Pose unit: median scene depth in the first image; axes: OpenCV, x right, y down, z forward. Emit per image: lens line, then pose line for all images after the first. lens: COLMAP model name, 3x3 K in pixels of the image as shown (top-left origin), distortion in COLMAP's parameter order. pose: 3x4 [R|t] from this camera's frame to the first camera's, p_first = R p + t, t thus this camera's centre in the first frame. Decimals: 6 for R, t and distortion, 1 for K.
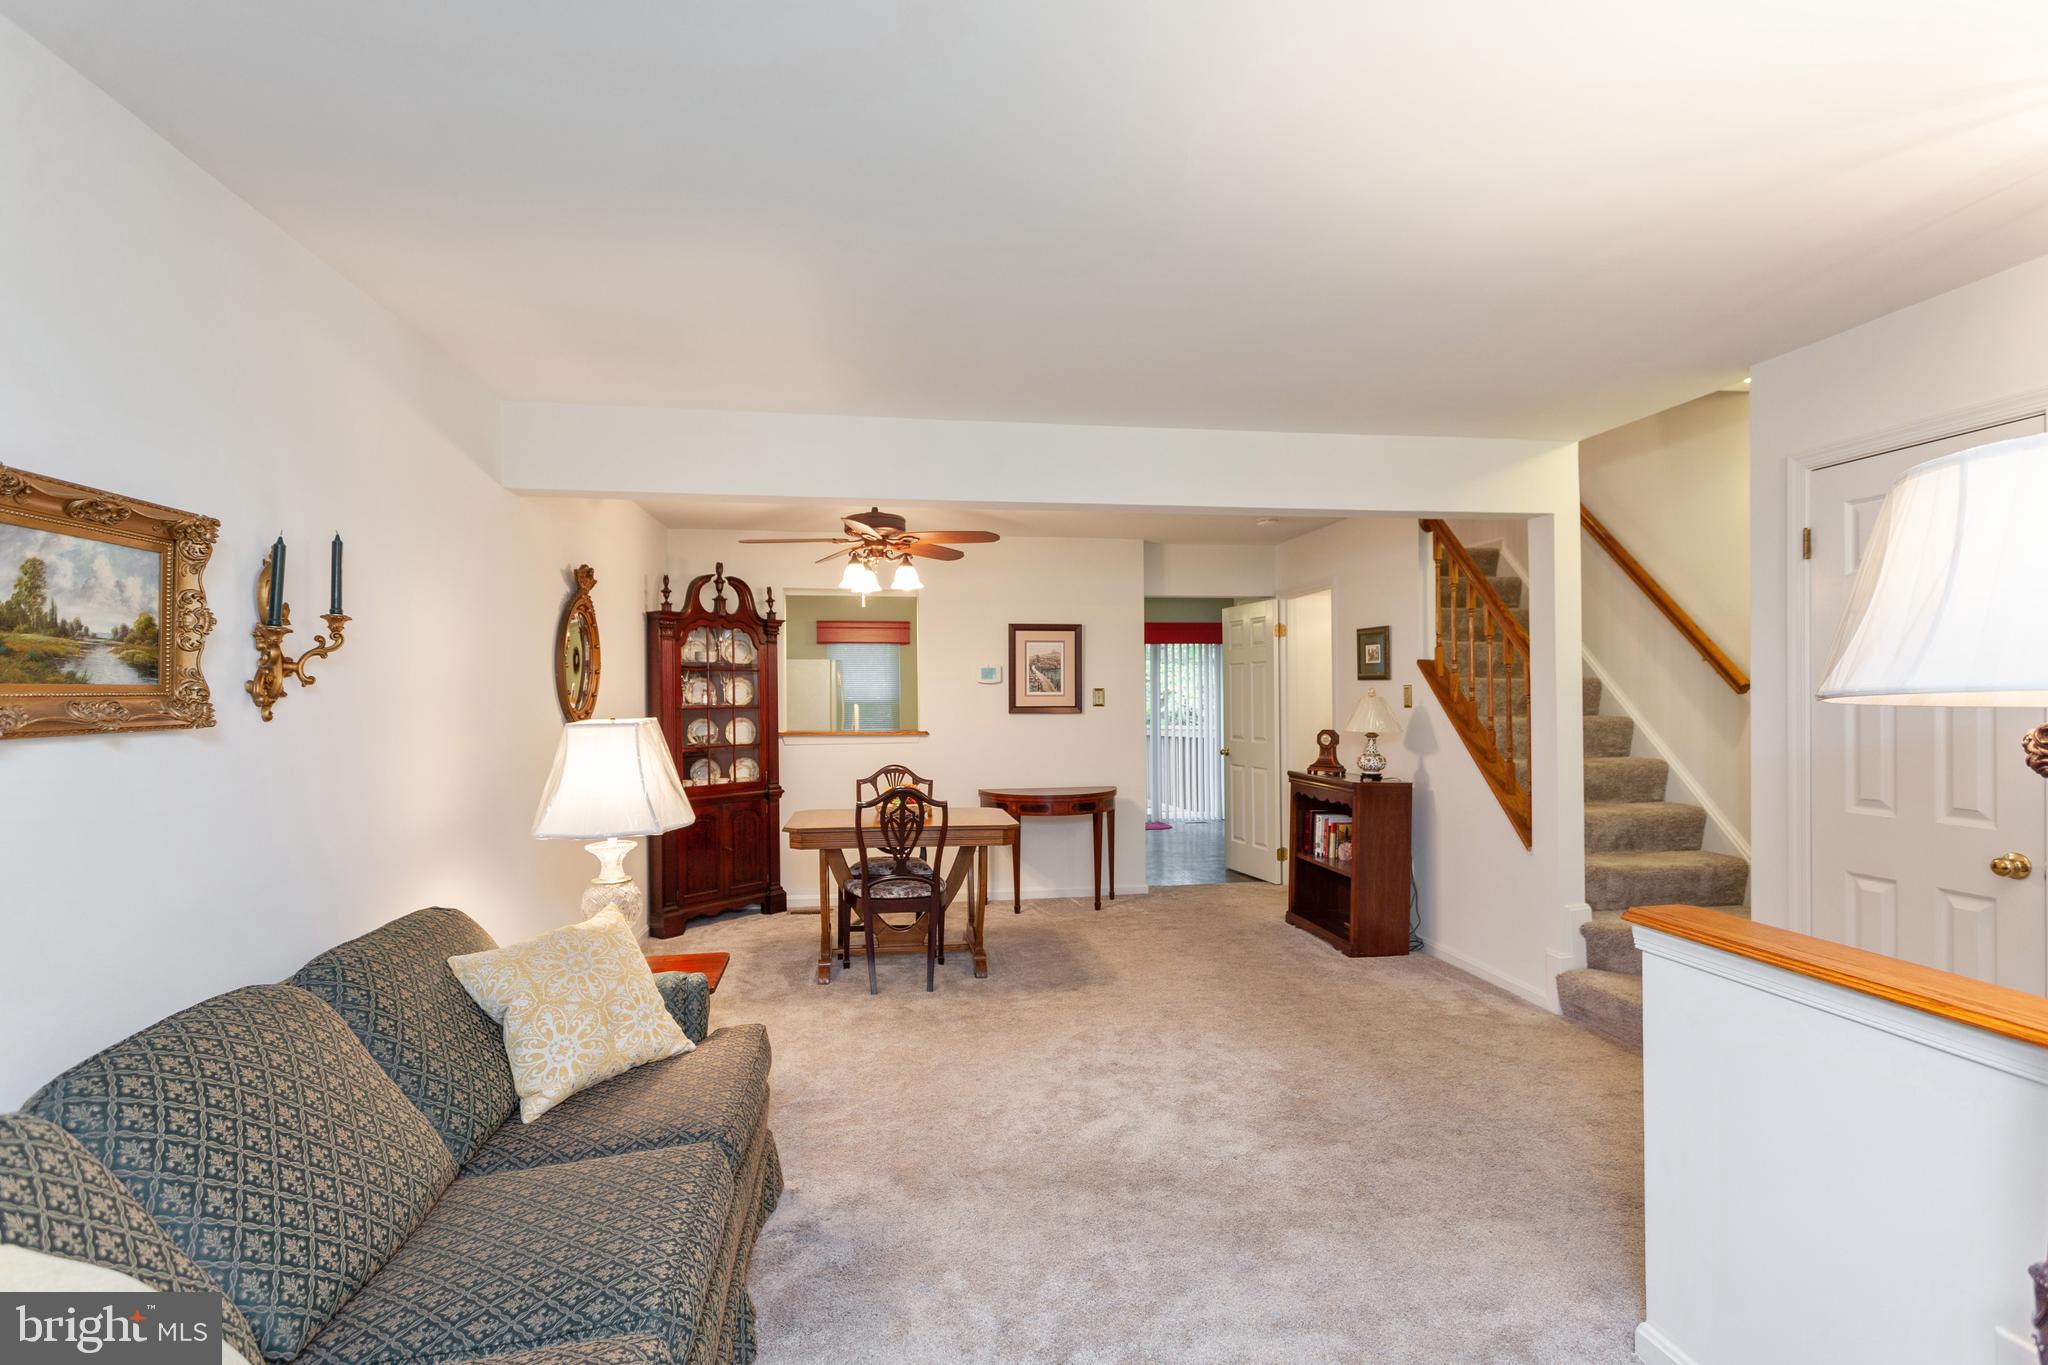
lens RADIAL K [[1028.2, 0, 1024.0], [0, 1028.2, 682.5], [0, 0, 1]] dist [0.000790, 0.000208]
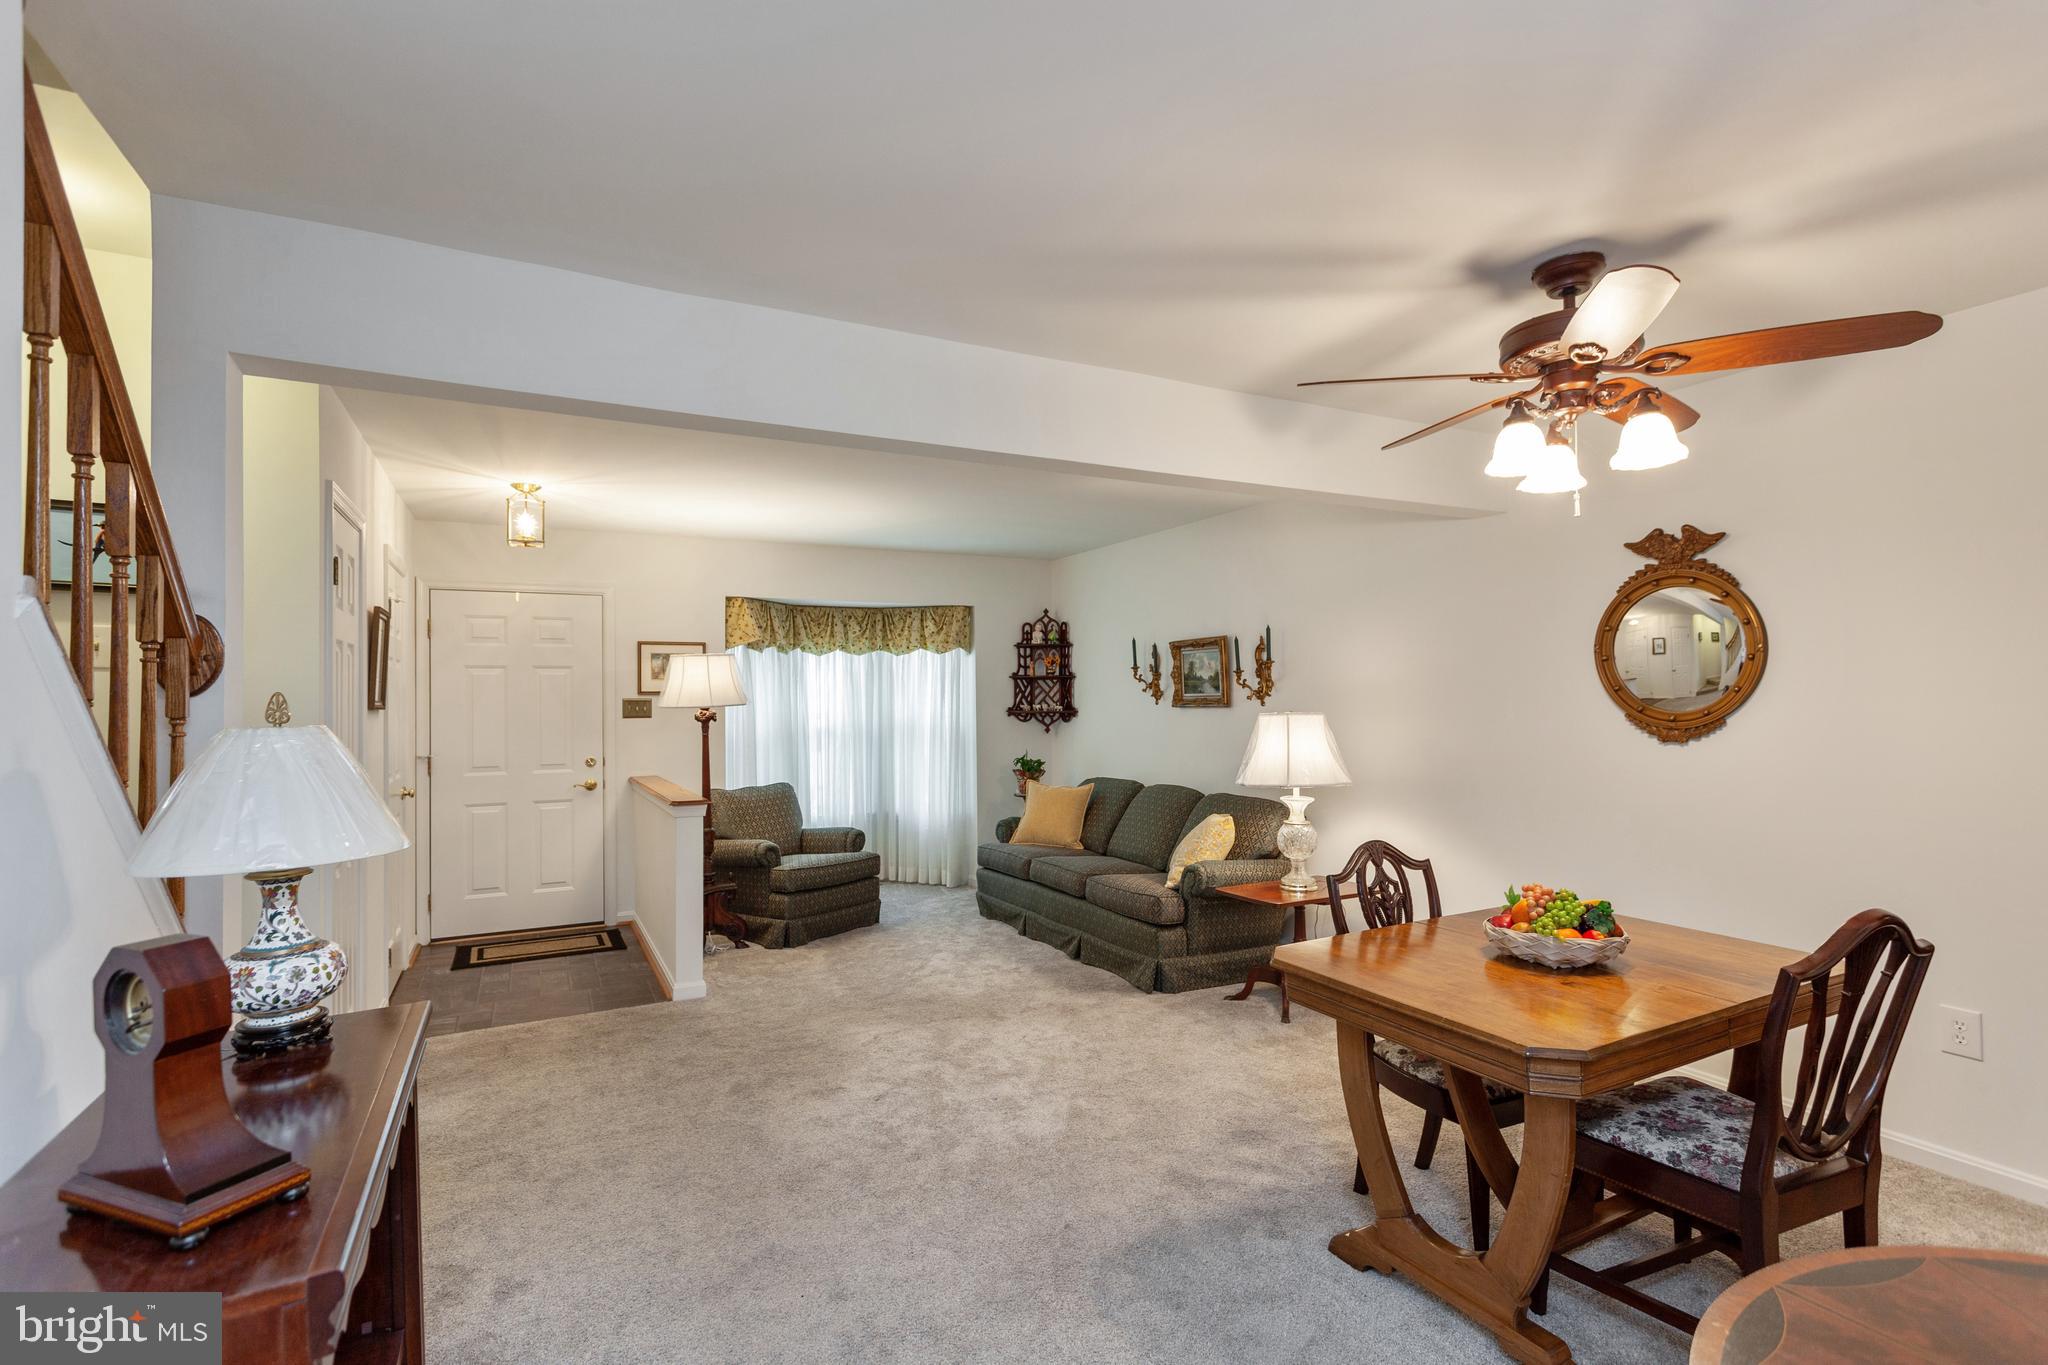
lens RADIAL K [[971.5, 0, 1024.0], [0, 971.5, 682.5], [0, 0, 1]] dist [0.000920, 0.000100]
pose [[-0.943513, 0.004496, -0.331306, 0.551043], [0.011664, 0.999739, -0.019651, 0.016240], [0.331131, -0.022405, -0.943319, 2.825285]]
